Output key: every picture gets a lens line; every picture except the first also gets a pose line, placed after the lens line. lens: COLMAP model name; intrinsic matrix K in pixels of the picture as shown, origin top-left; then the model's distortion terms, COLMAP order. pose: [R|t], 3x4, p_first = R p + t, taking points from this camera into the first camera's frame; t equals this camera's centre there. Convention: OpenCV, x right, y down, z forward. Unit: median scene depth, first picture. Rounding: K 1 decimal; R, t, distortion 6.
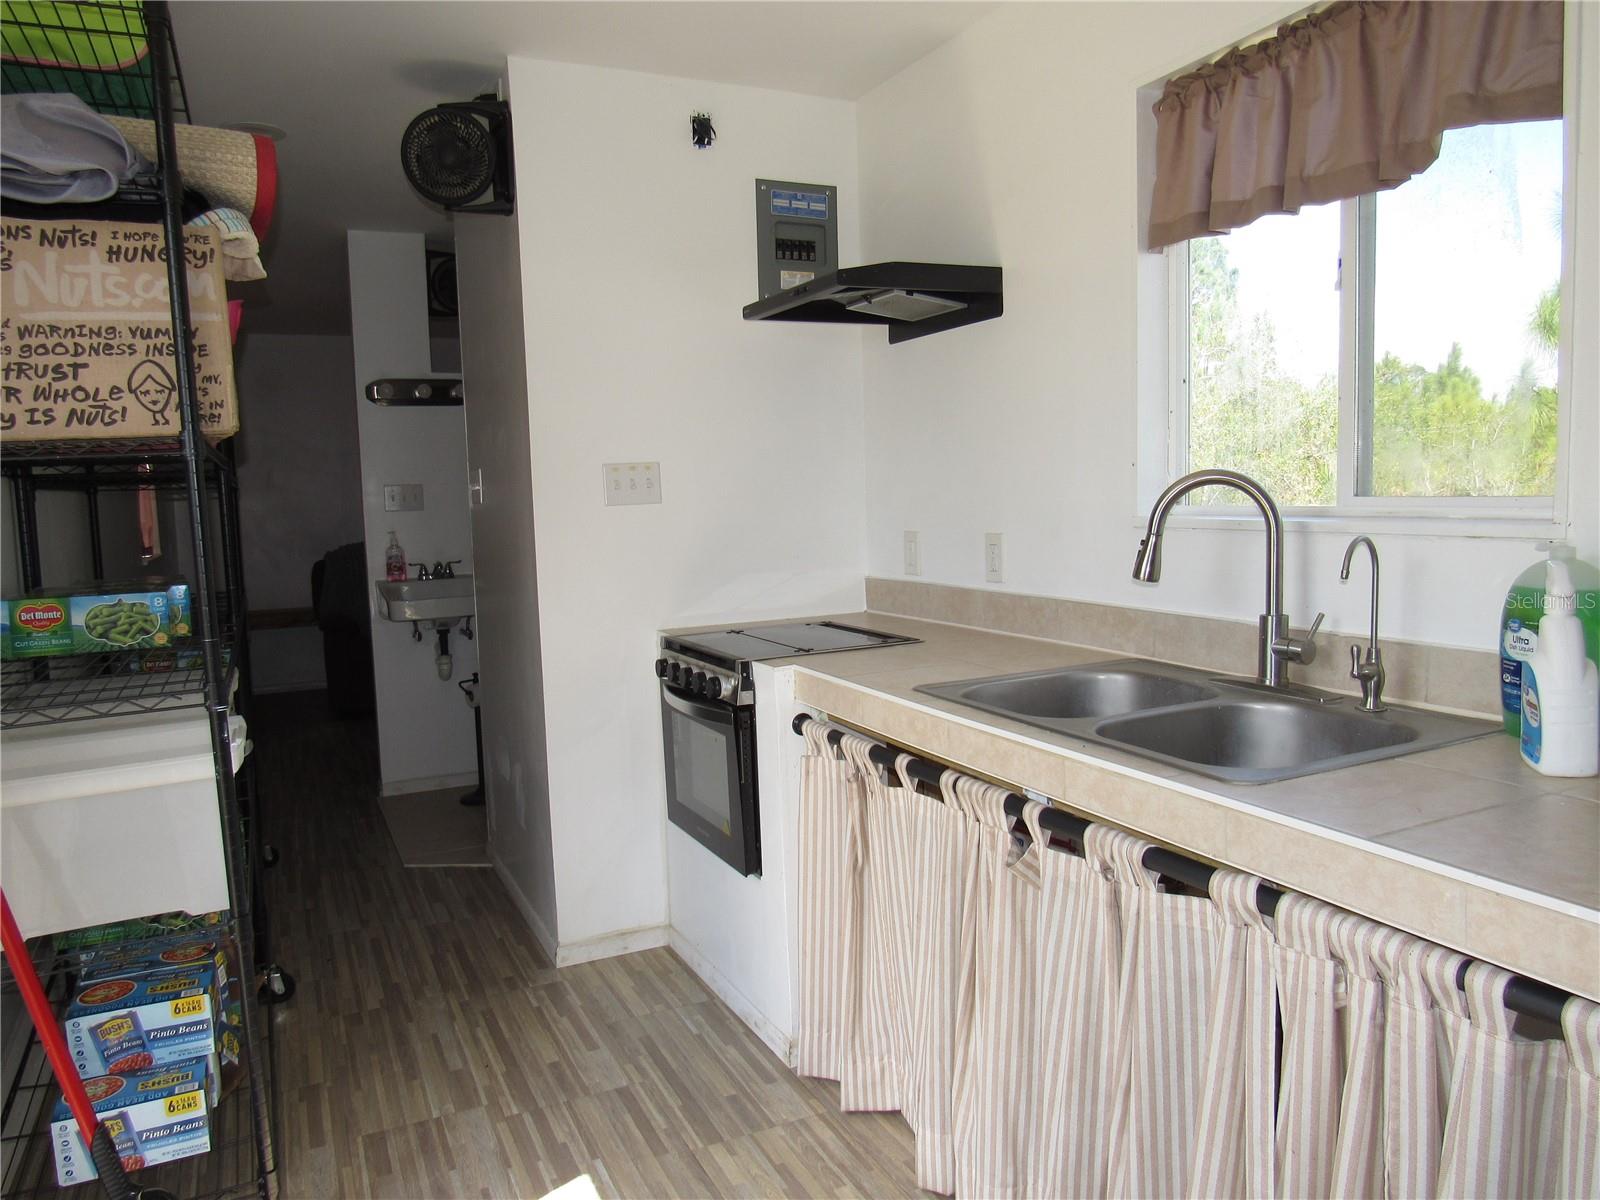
lens RADIAL K [[1156.6, 0, 800.0], [0, 1156.6, 600.0], [0, 0, 1]] dist [-0.035828, 0.008087]
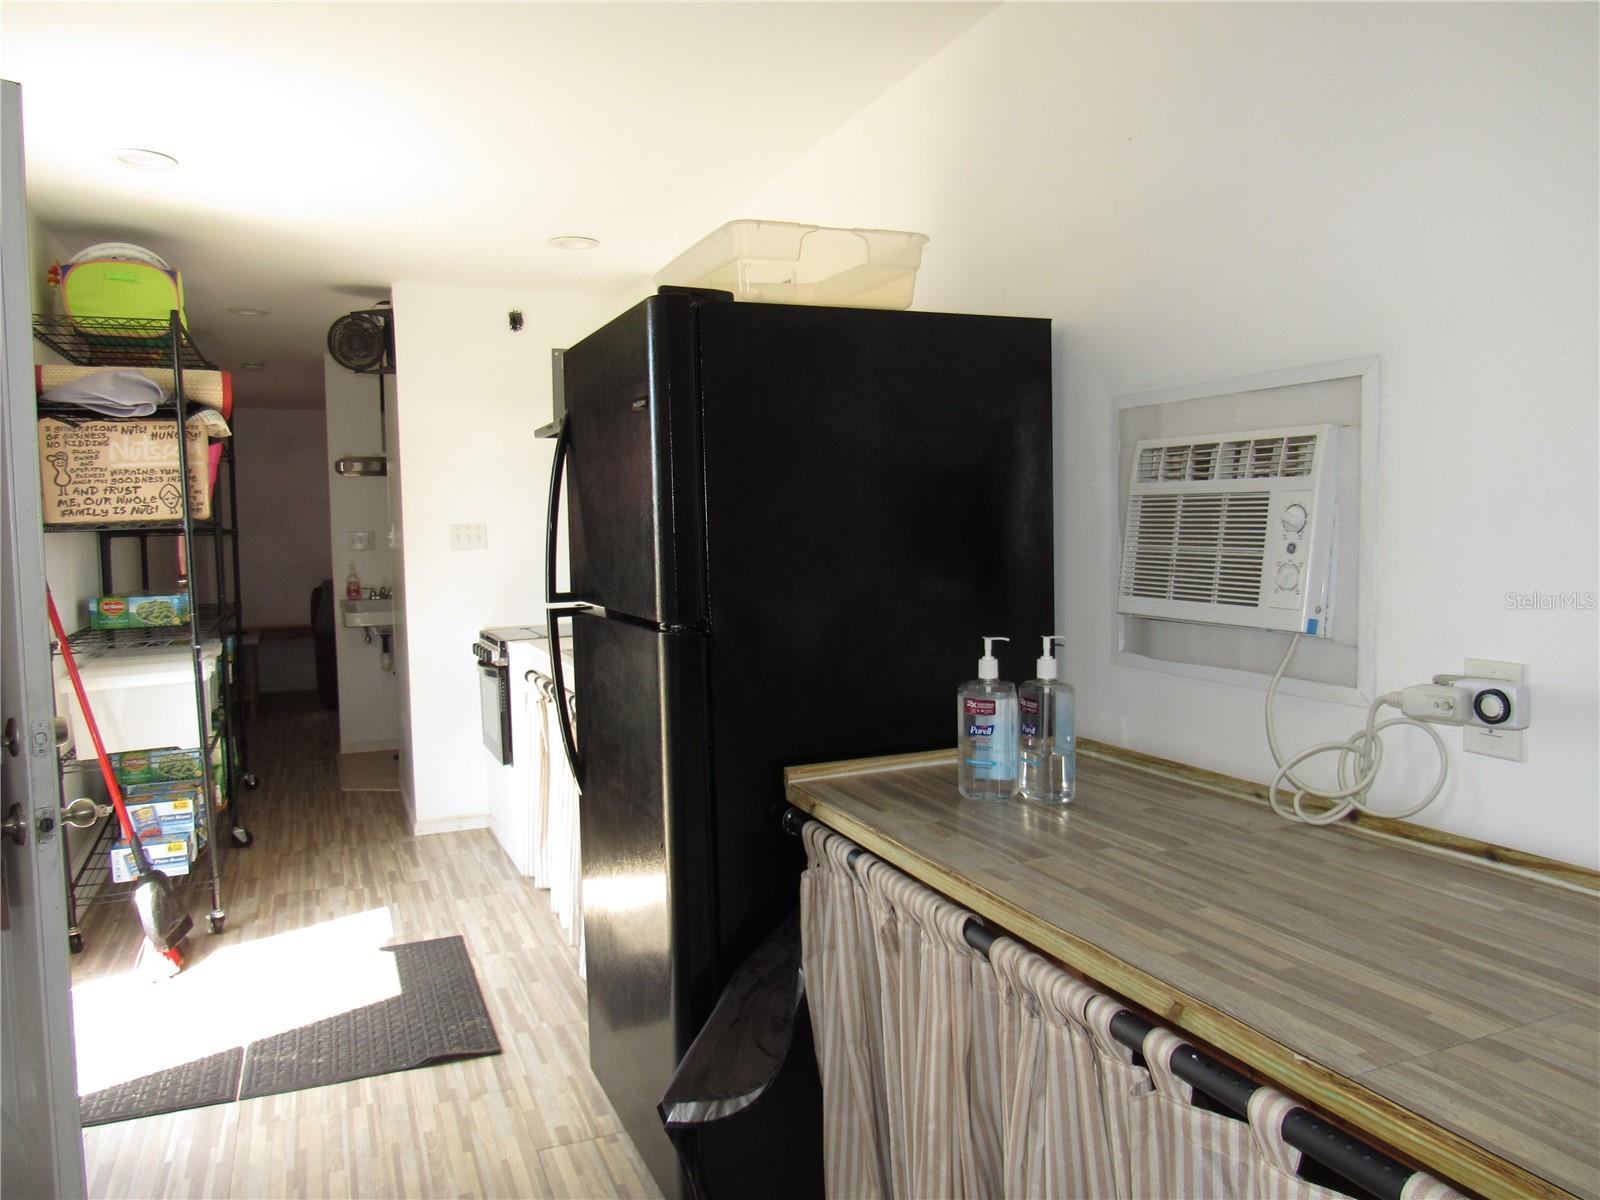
lens RADIAL K [[1156.6, 0, 800.0], [0, 1156.6, 600.0], [0, 0, 1]] dist [-0.035828, 0.008087]
pose [[0.999318, 0.012453, -0.034755, 0.564468], [-0.013593, 0.999371, -0.032759, 0.051598], [0.034326, 0.033209, 0.998859, -0.897286]]
